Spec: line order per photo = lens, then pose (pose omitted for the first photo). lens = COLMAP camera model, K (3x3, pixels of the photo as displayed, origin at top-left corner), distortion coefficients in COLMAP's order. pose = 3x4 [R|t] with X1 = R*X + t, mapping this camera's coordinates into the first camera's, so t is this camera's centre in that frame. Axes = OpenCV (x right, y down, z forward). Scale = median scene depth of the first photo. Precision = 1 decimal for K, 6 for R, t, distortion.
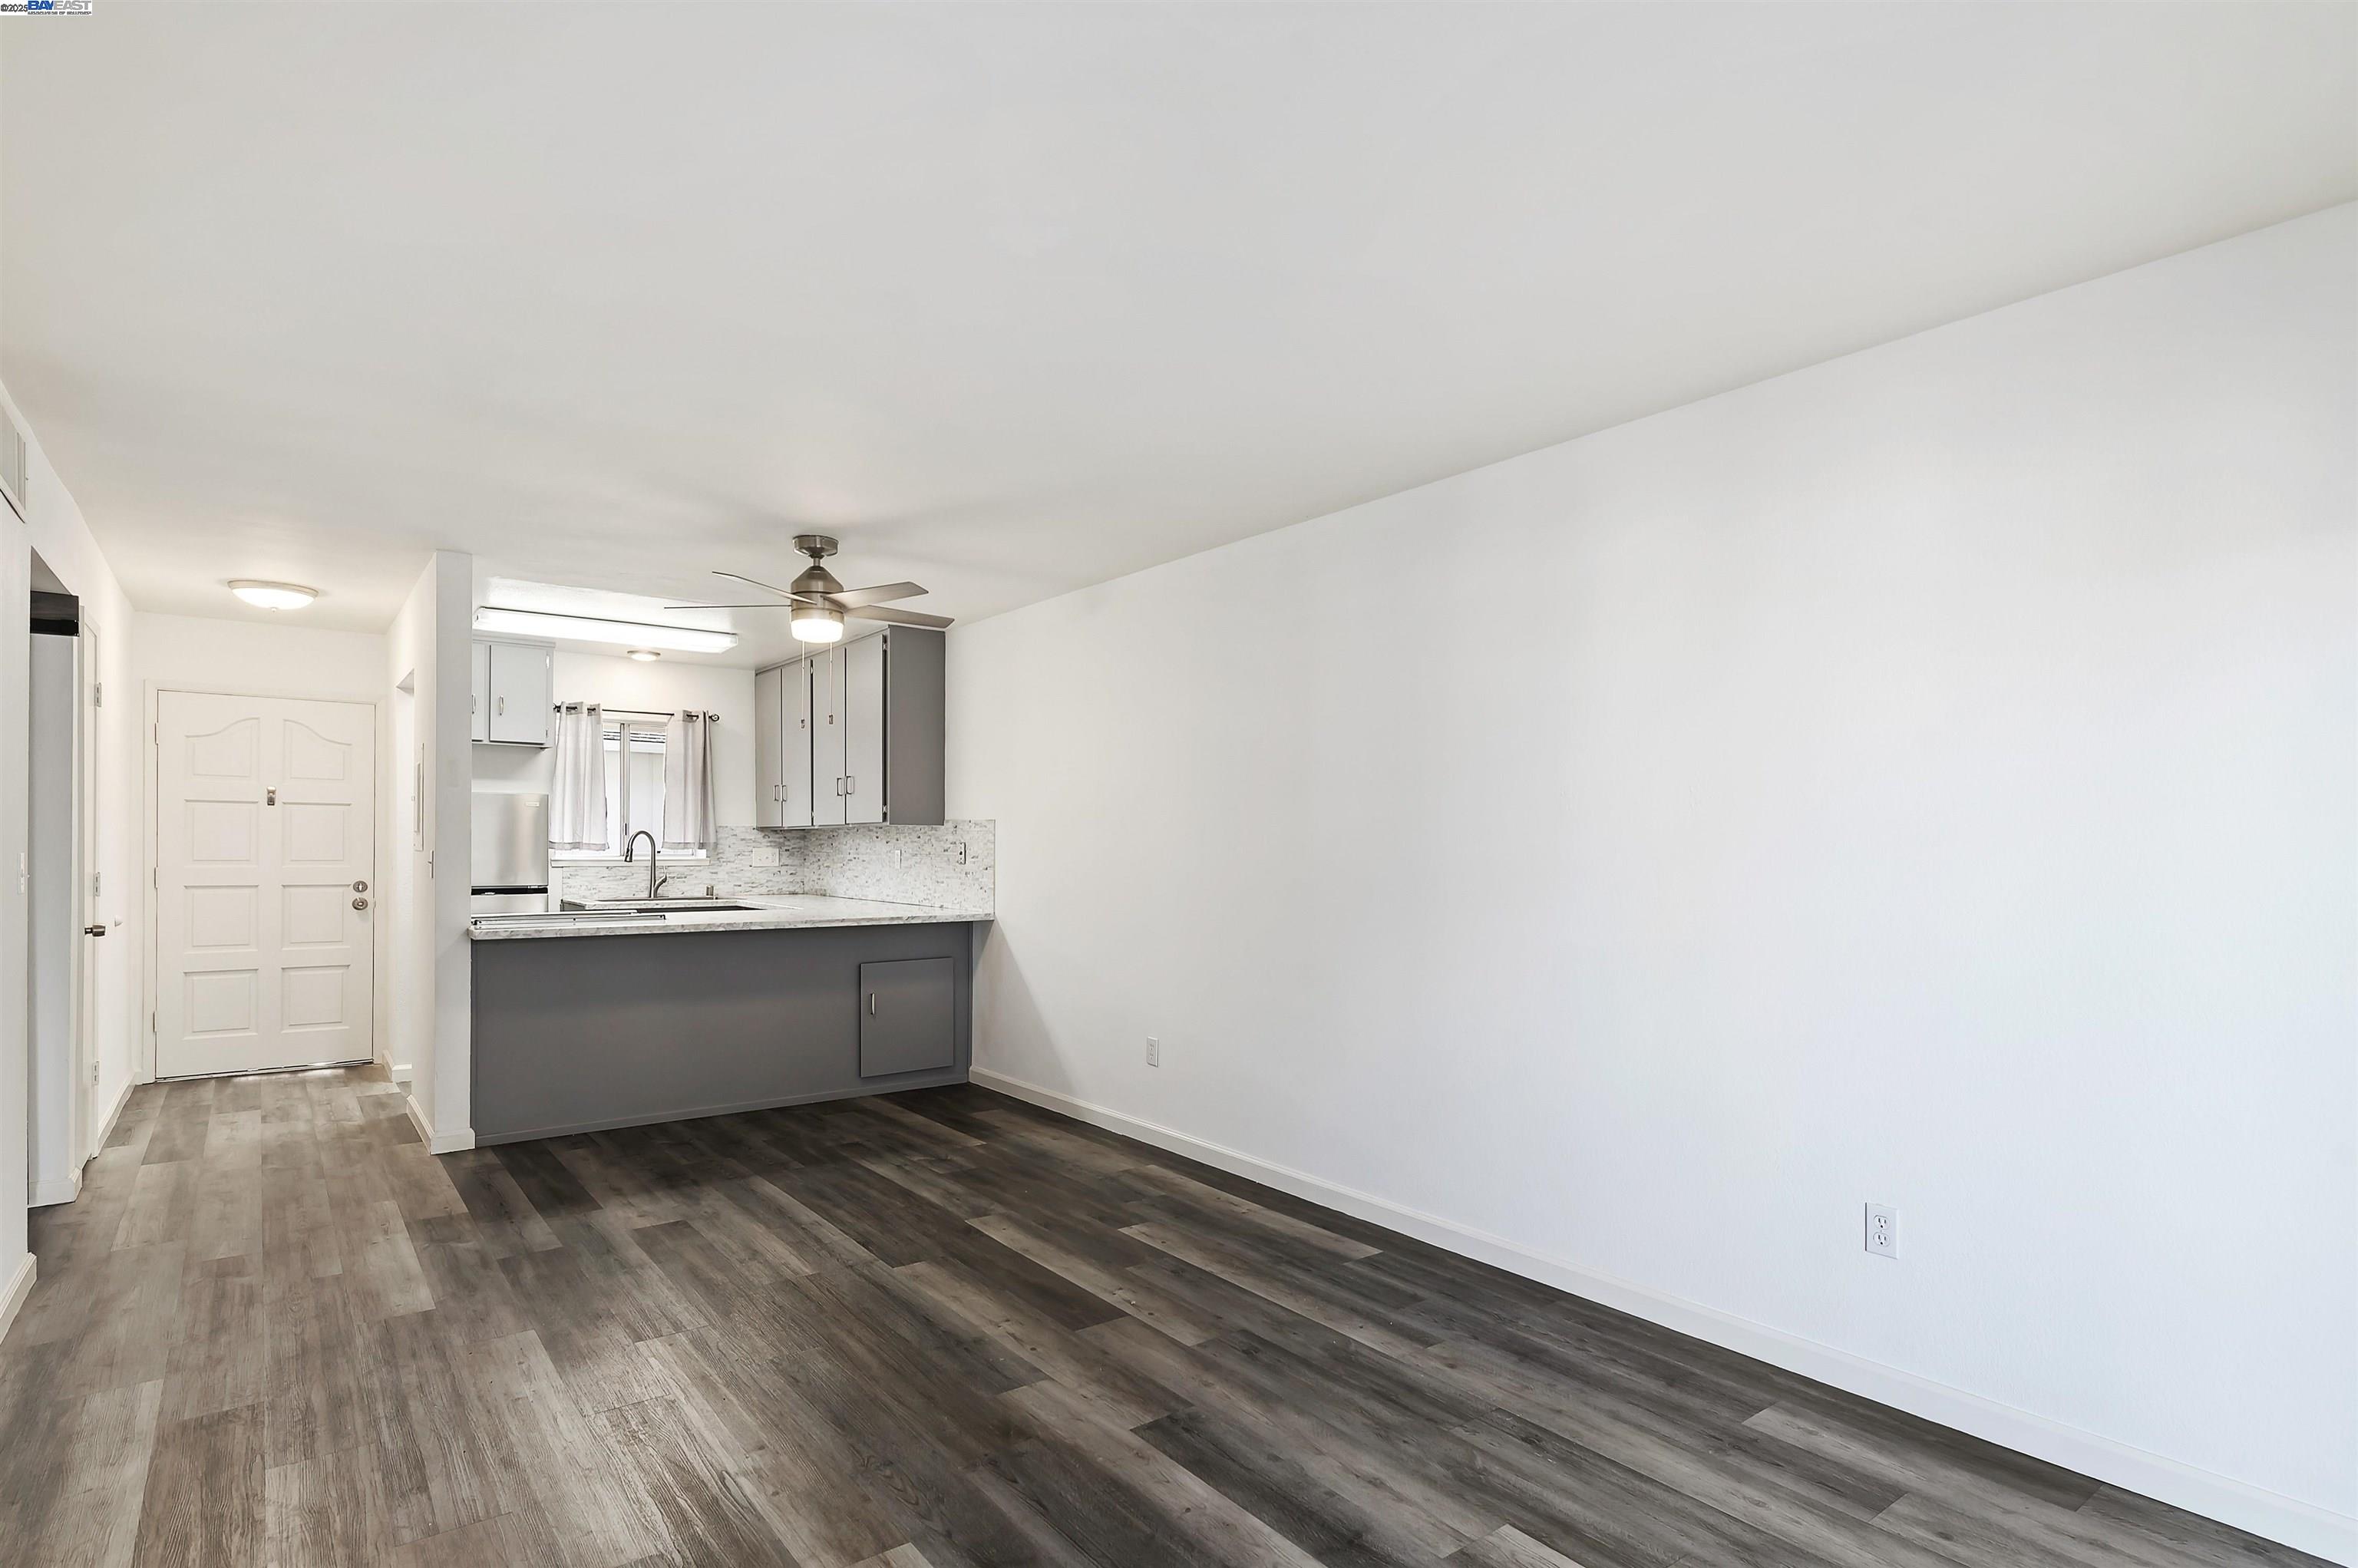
lens RADIAL K [[1211.6, 0, 1214.6], [0, 1211.6, 839.2], [0, 0, 1]] dist [0.028261, -0.000020]
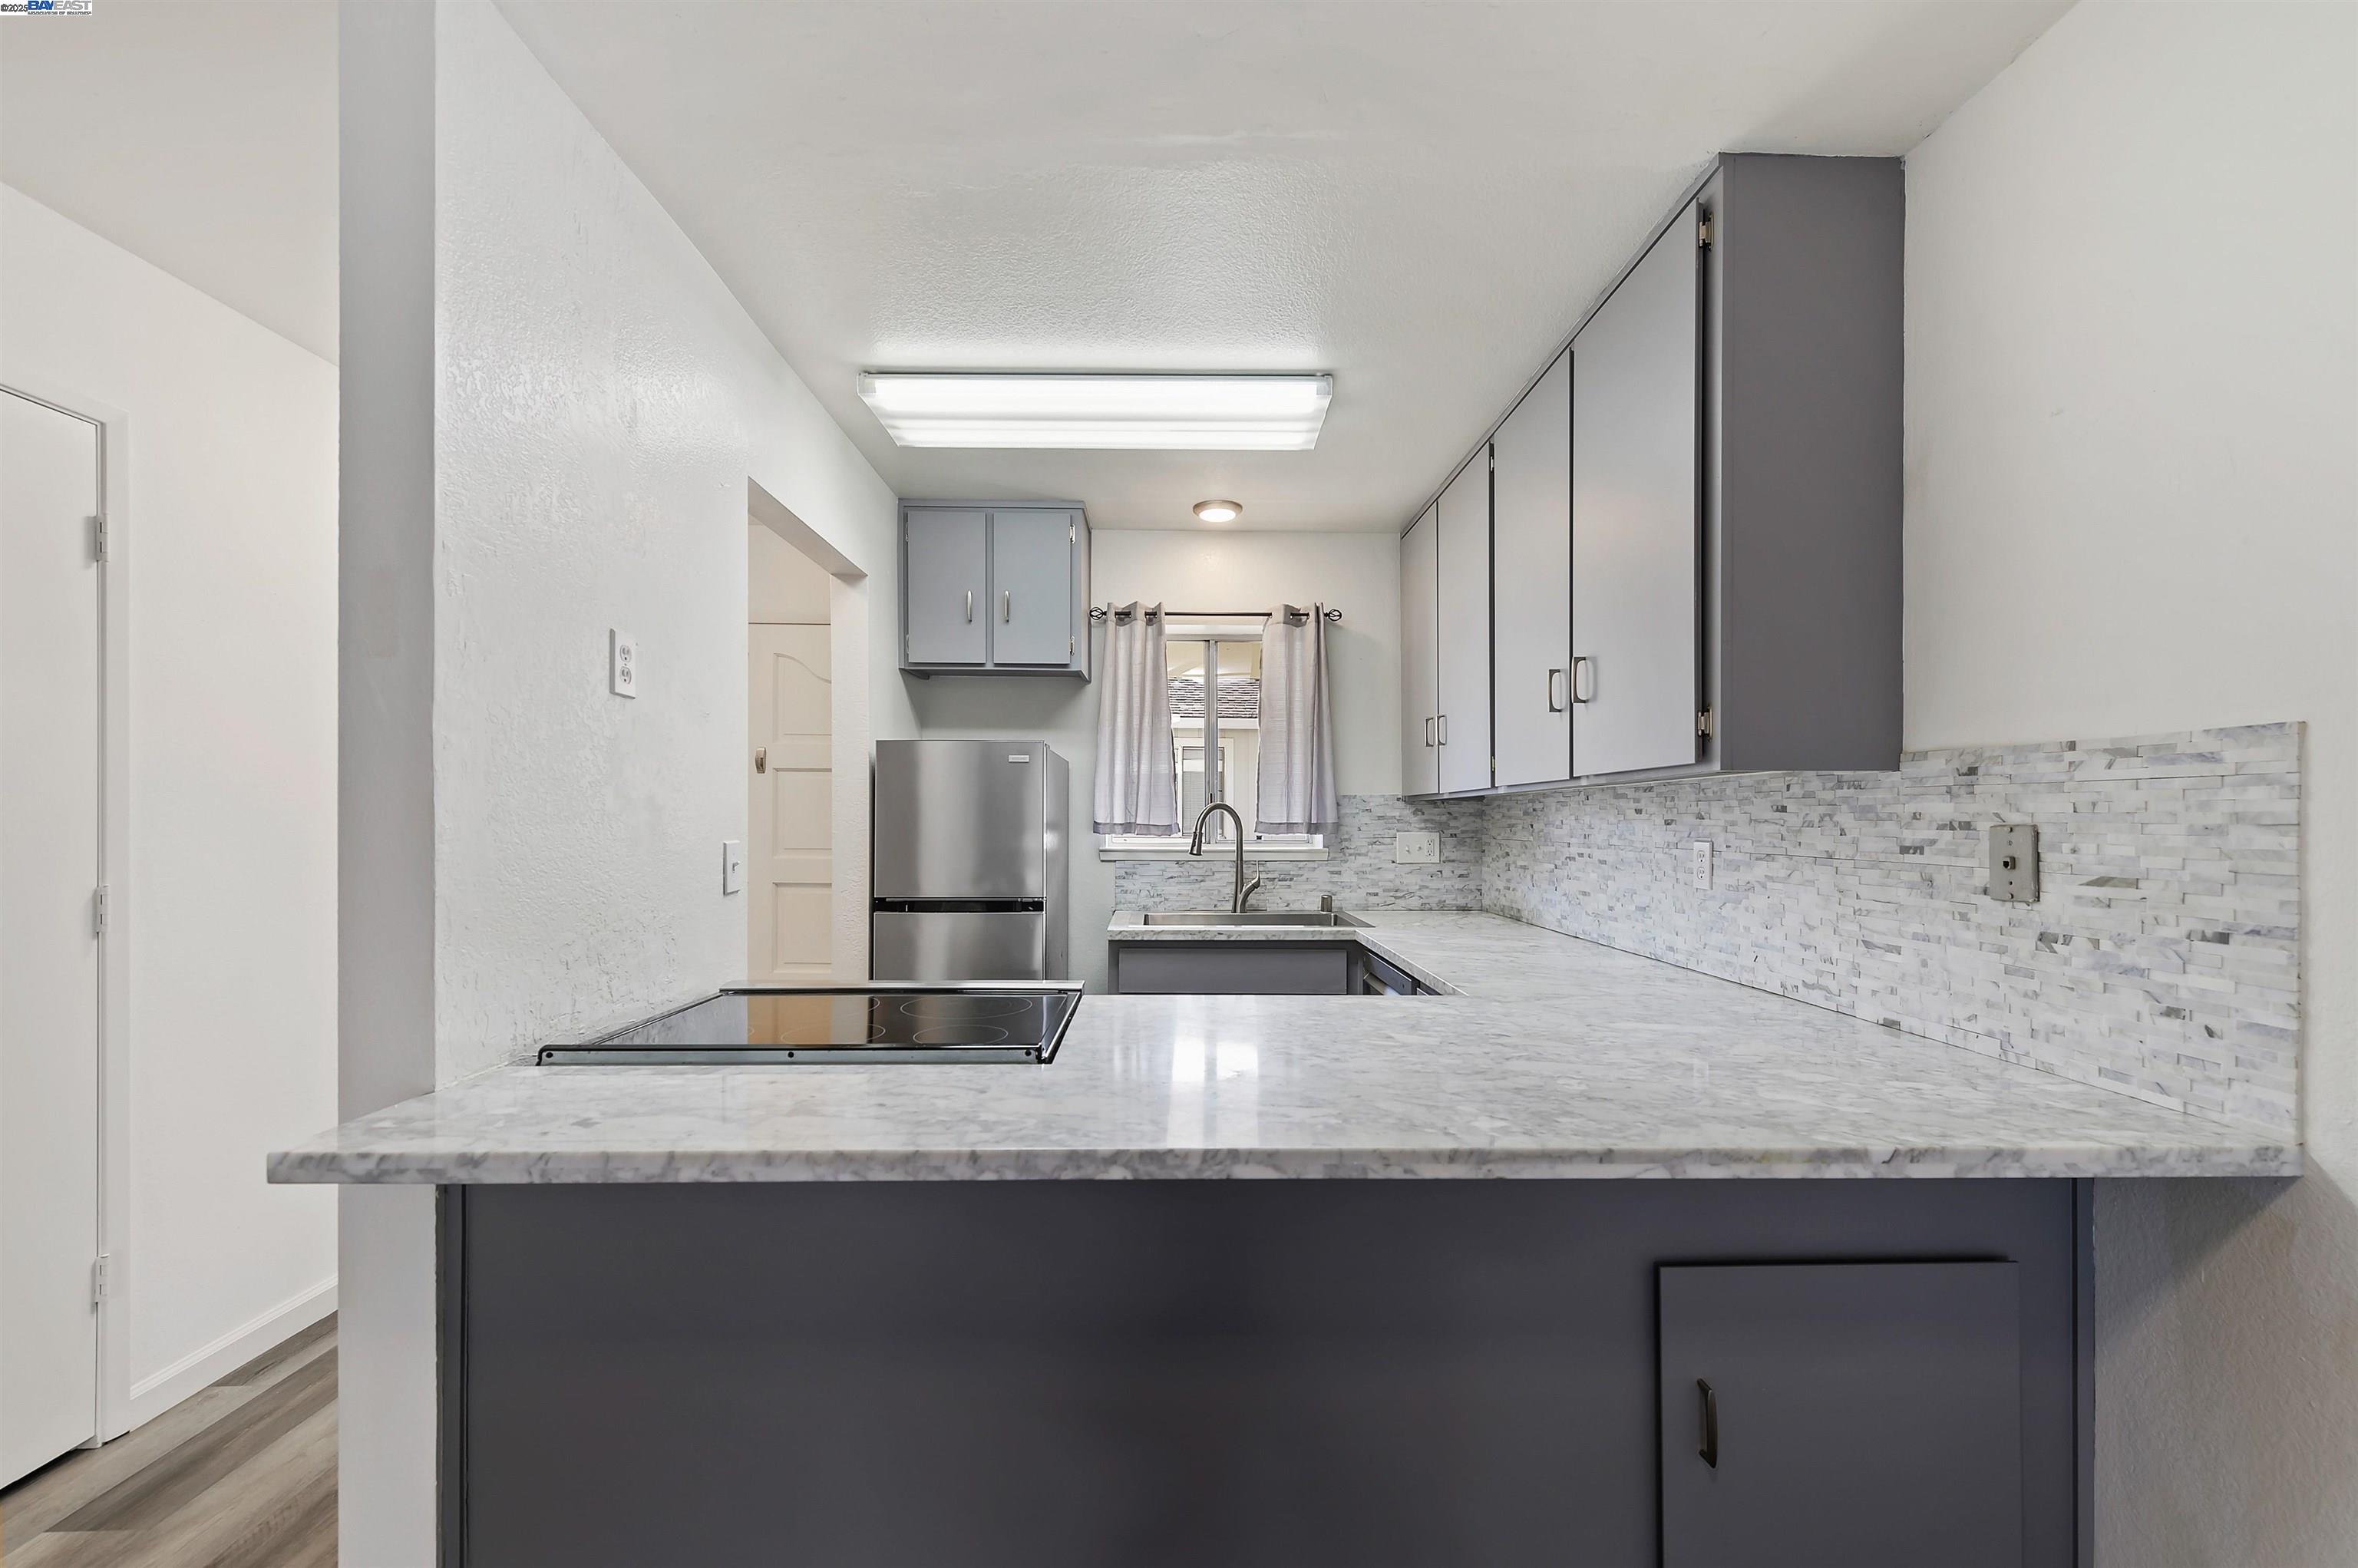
lens RADIAL K [[952.1, 0, 1193.9], [0, 952.1, 816.5], [0, 0, 1]] dist [0.016172, -0.006064]
pose [[0.807039, -0.005030, -0.590476, -0.199155], [0.004621, 0.999987, -0.002202, 0.000384], [0.590480, -0.000952, 0.807052, 0.611175]]
